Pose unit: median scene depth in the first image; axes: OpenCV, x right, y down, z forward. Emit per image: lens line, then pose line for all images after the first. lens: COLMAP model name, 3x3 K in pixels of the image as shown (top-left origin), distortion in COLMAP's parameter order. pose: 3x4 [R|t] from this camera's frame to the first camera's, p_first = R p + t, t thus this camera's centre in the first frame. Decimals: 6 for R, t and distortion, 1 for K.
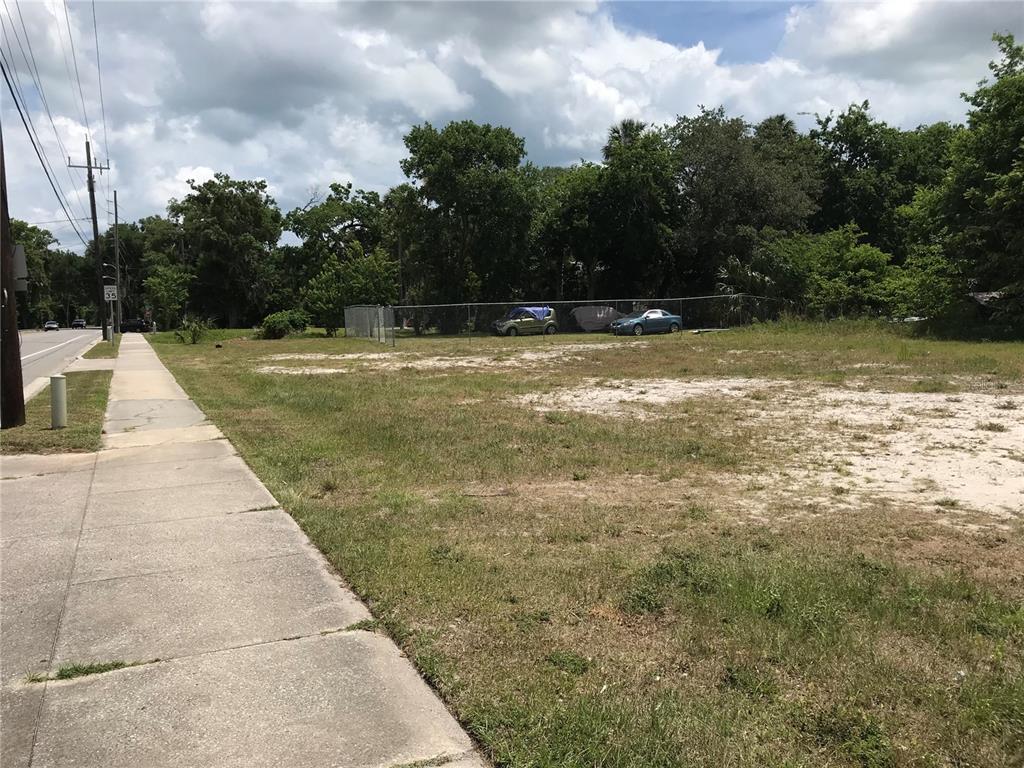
lens RADIAL K [[840.9, 0, 512.0], [0, 840.9, 384.0], [0, 0, 1]] dist [0.049997, -0.065025]
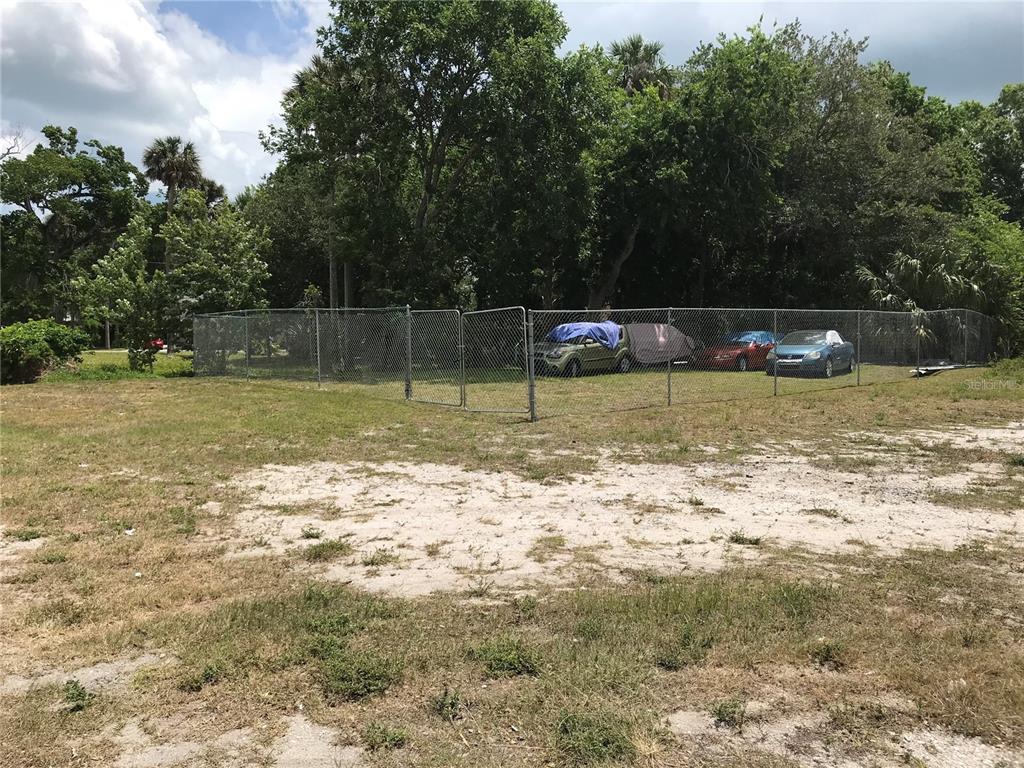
lens RADIAL K [[840.9, 0, 512.0], [0, 840.9, 384.0], [0, 0, 1]] dist [0.049997, -0.065025]
pose [[0.931125, -0.003169, 0.364687, -0.185953], [0.014399, 0.999502, -0.028080, -0.031615], [-0.364416, 0.031397, 0.930707, 0.439770]]
